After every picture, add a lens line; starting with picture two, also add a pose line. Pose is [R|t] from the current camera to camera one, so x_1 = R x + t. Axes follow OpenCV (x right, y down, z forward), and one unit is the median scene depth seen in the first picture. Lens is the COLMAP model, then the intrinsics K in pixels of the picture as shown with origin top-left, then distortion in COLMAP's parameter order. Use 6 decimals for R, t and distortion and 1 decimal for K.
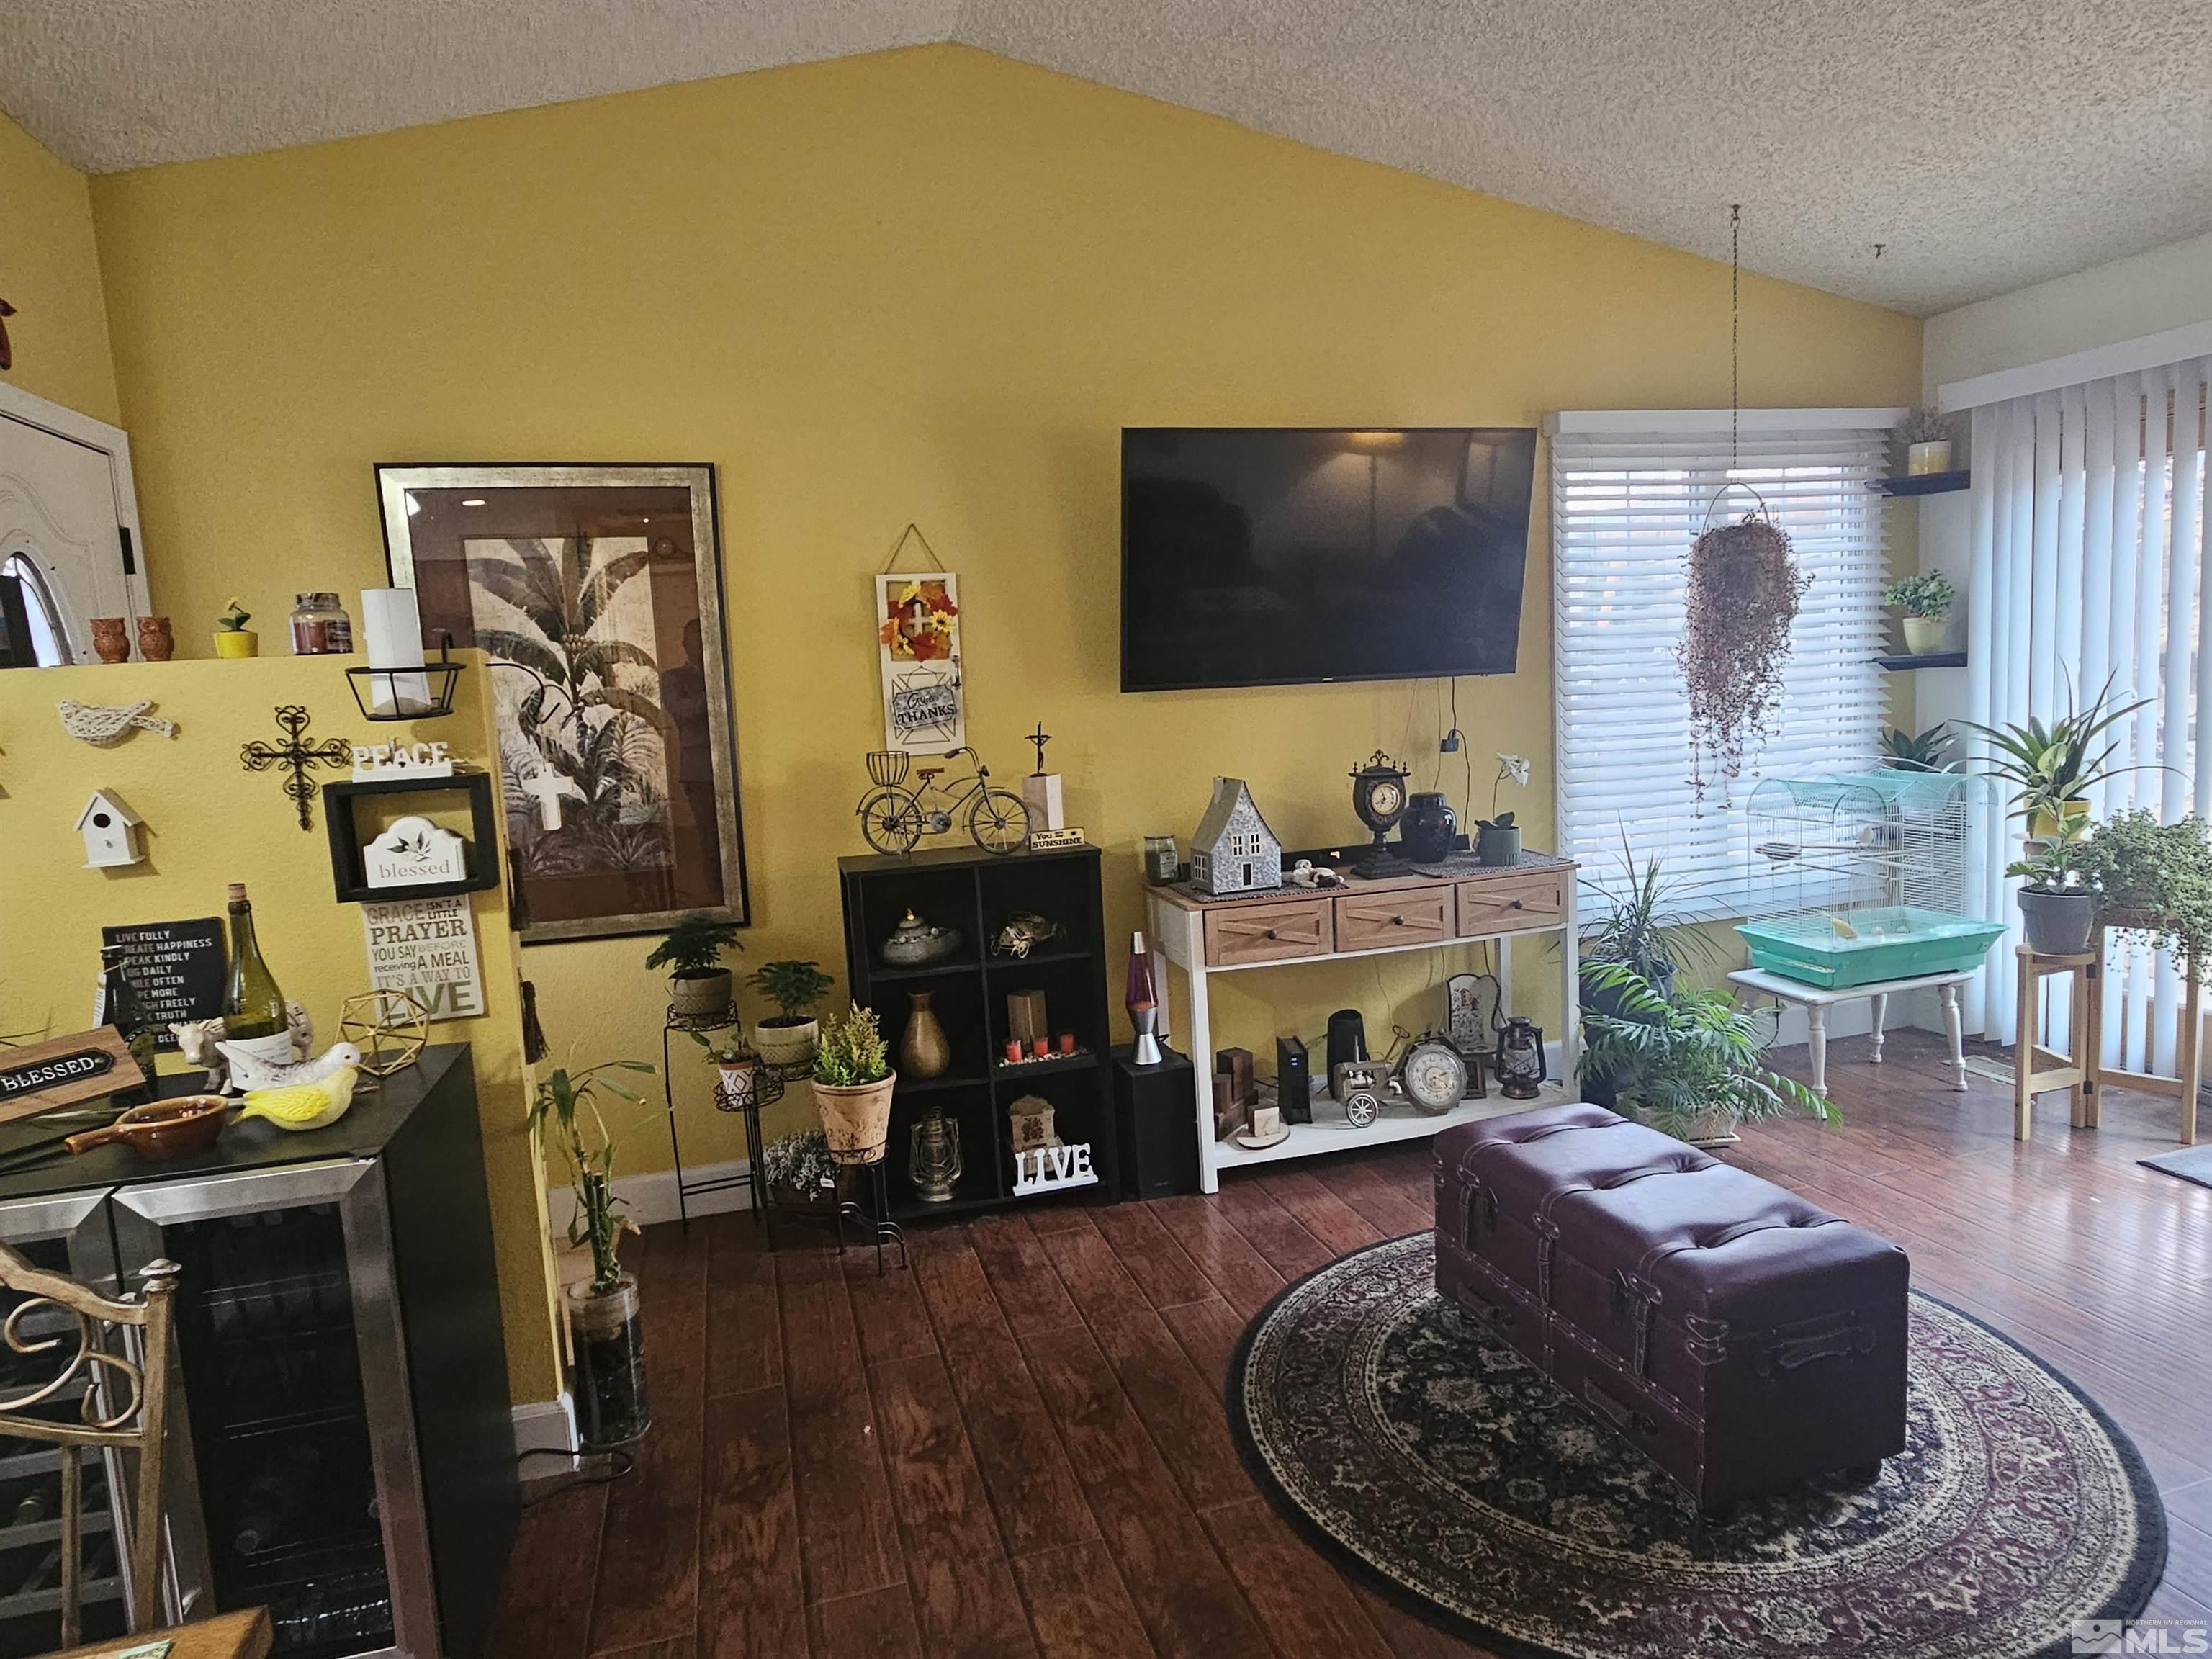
lens RADIAL K [[1338.8, 0, 1103.9], [0, 1338.8, 827.6], [0, 0, 1]] dist [-0.004408, -0.004325]
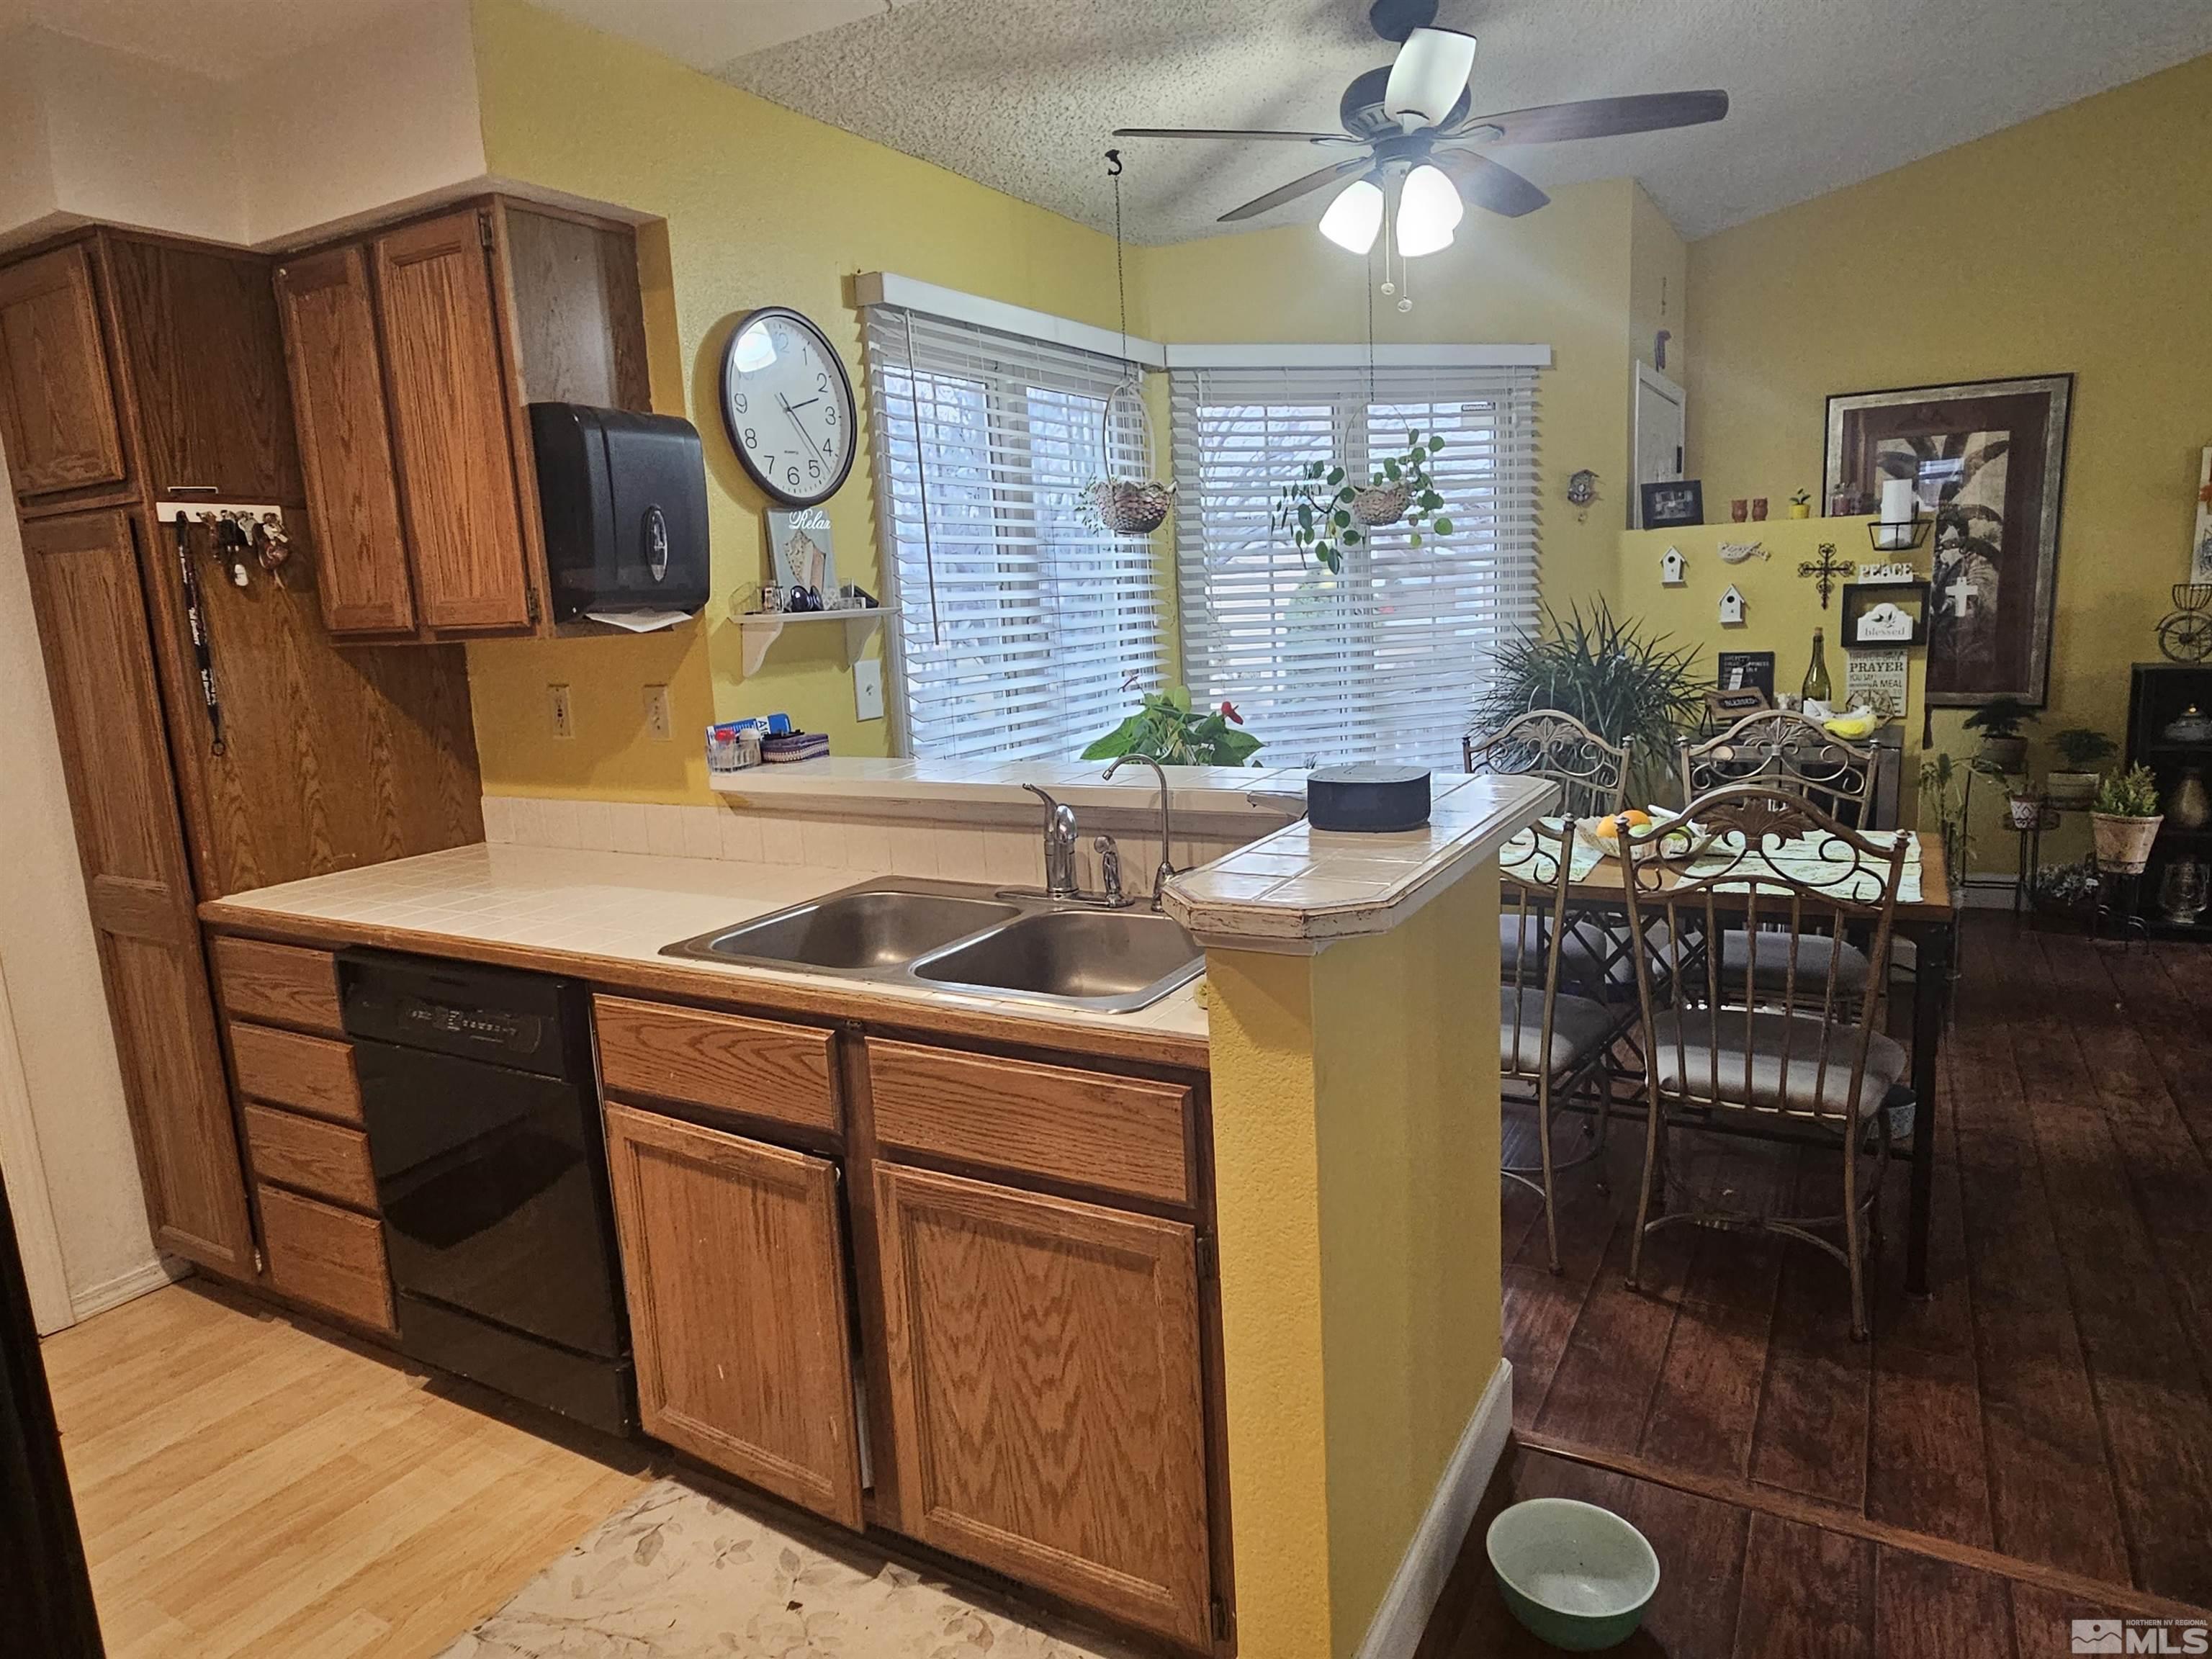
lens RADIAL K [[1338.8, 0, 1103.9], [0, 1338.8, 827.6], [0, 0, 1]] dist [-0.004408, -0.004325]
pose [[0.694144, 0.143286, -0.705431, 0.056382], [-0.072037, 0.988897, 0.129978, 0.089861], [0.716223, -0.039407, 0.696758, -0.717059]]
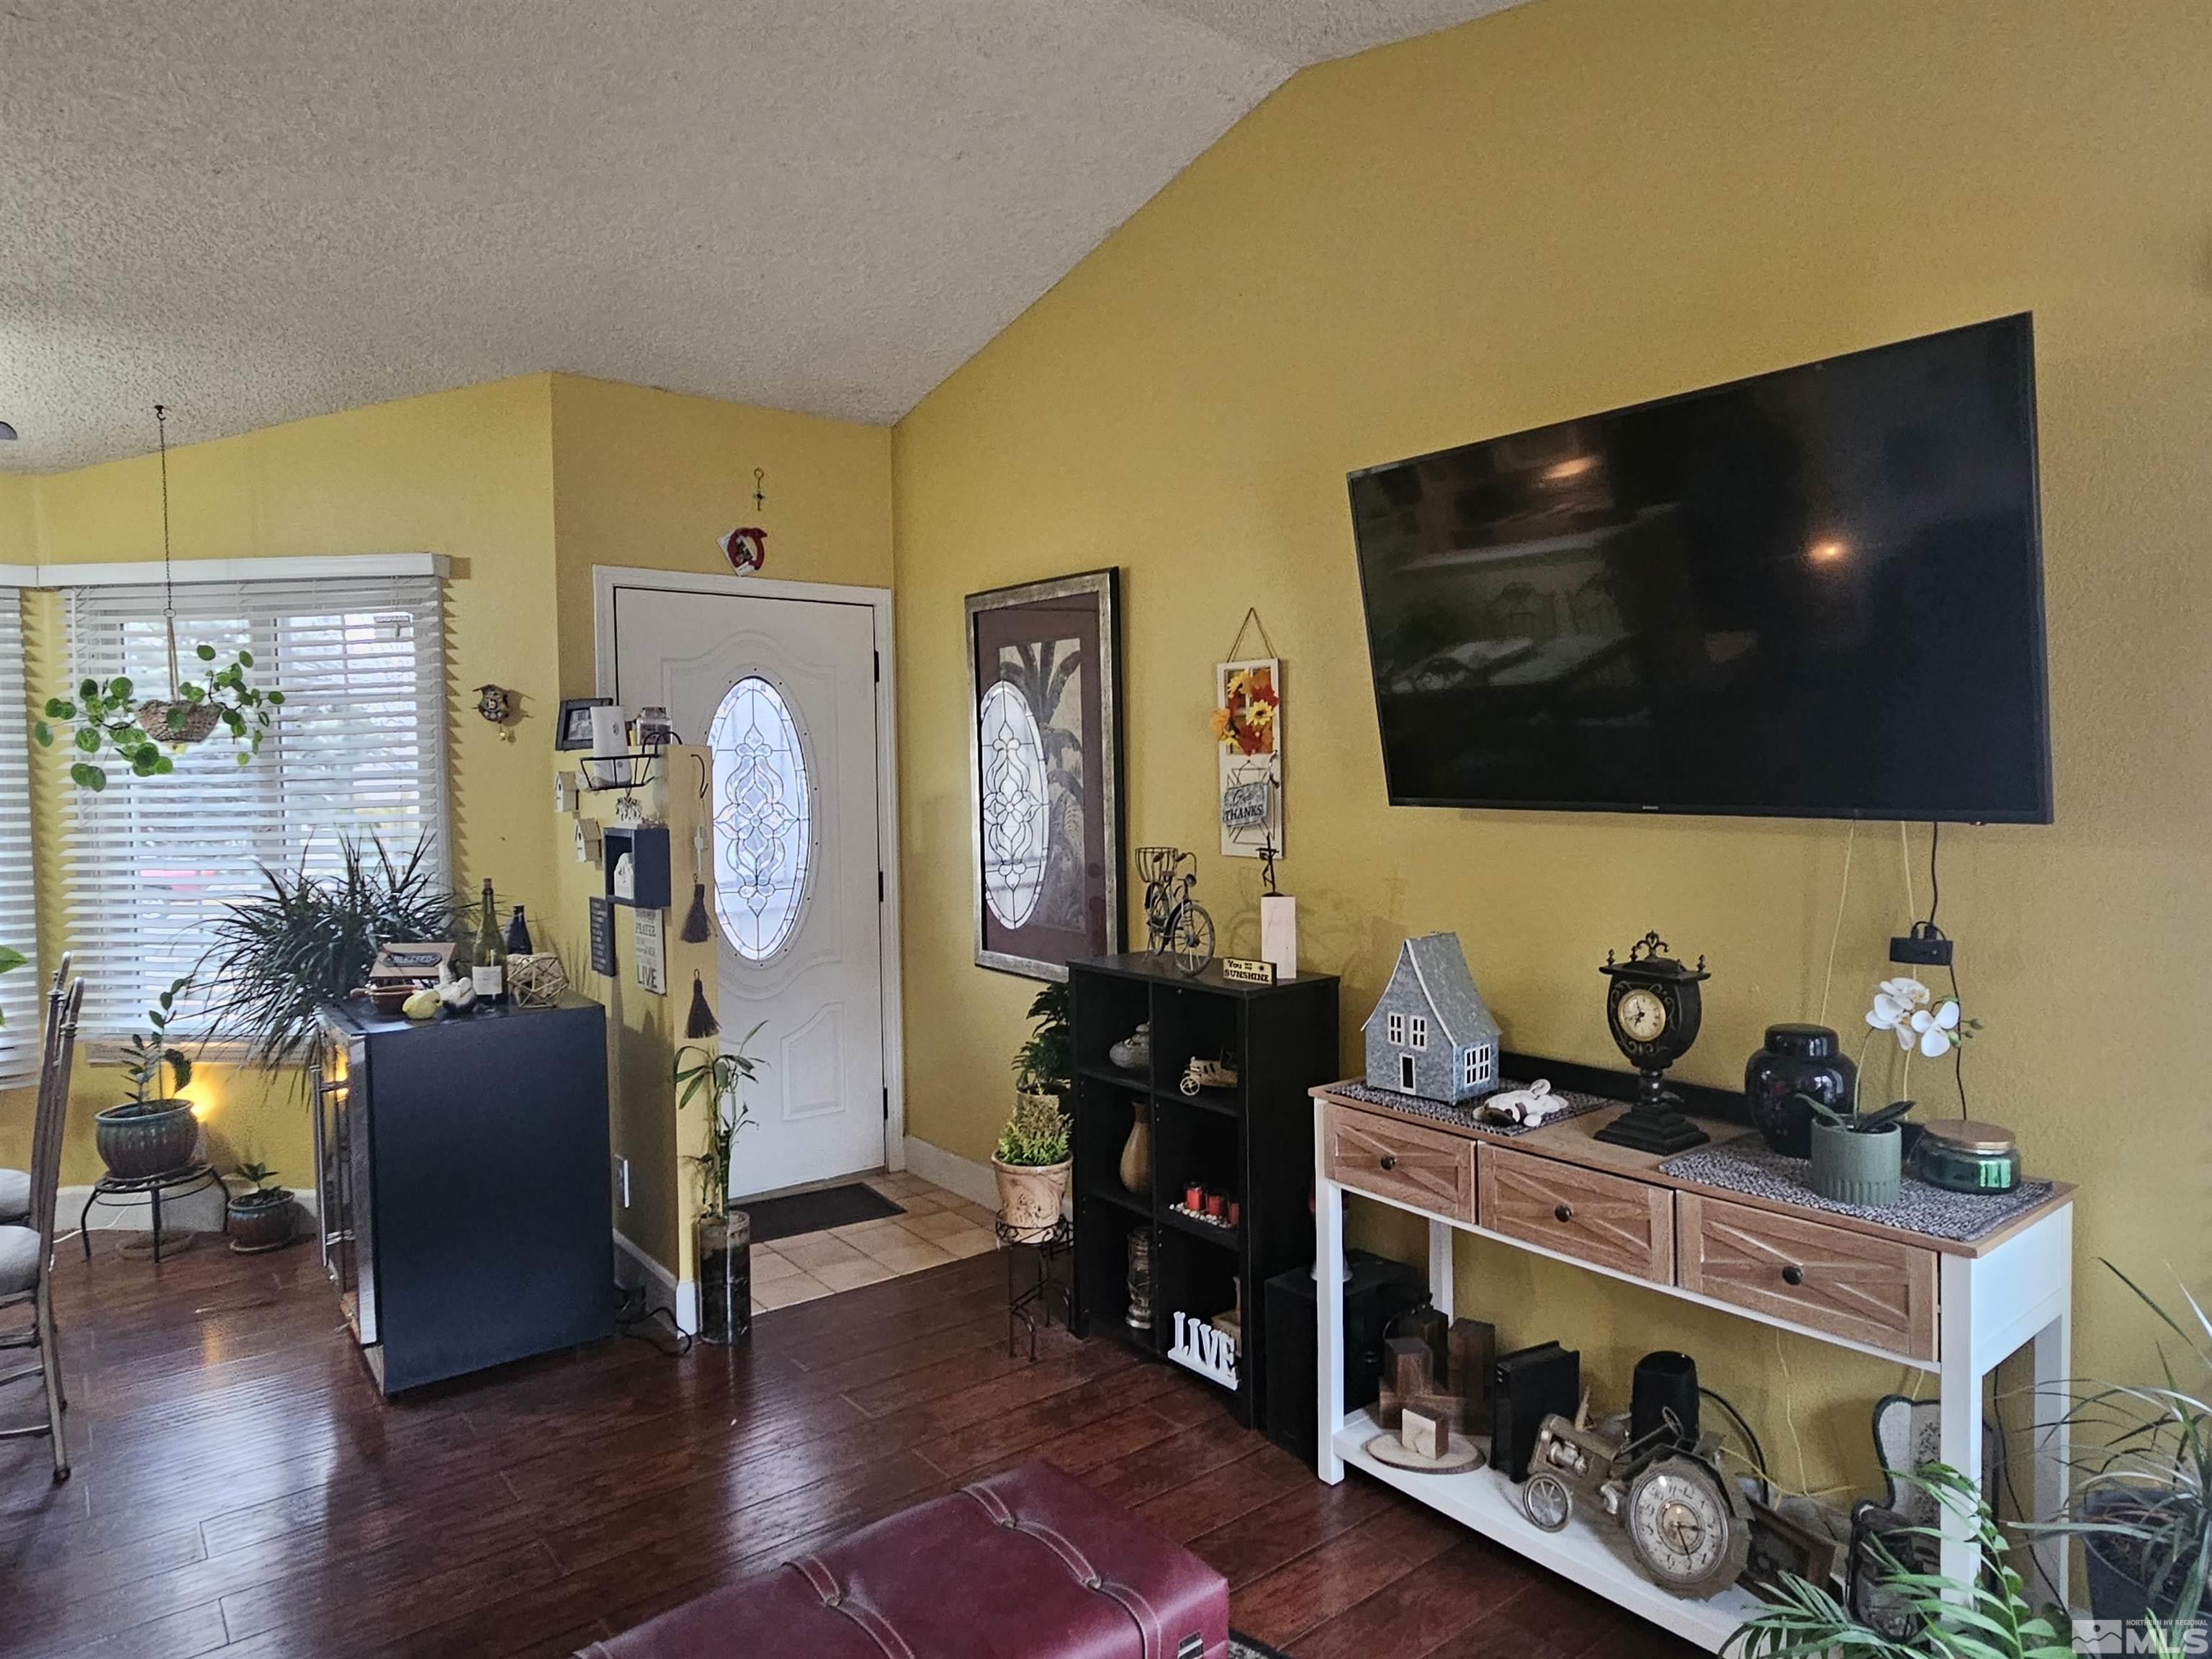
lens RADIAL K [[1338.8, 0, 1103.9], [0, 1338.8, 827.6], [0, 0, 1]] dist [-0.004408, -0.004325]
pose [[0.382837, 0.088458, -0.919571, 0.714750], [-0.117277, 0.992005, 0.046600, -0.112724], [0.916341, 0.090004, 0.390151, 0.588266]]
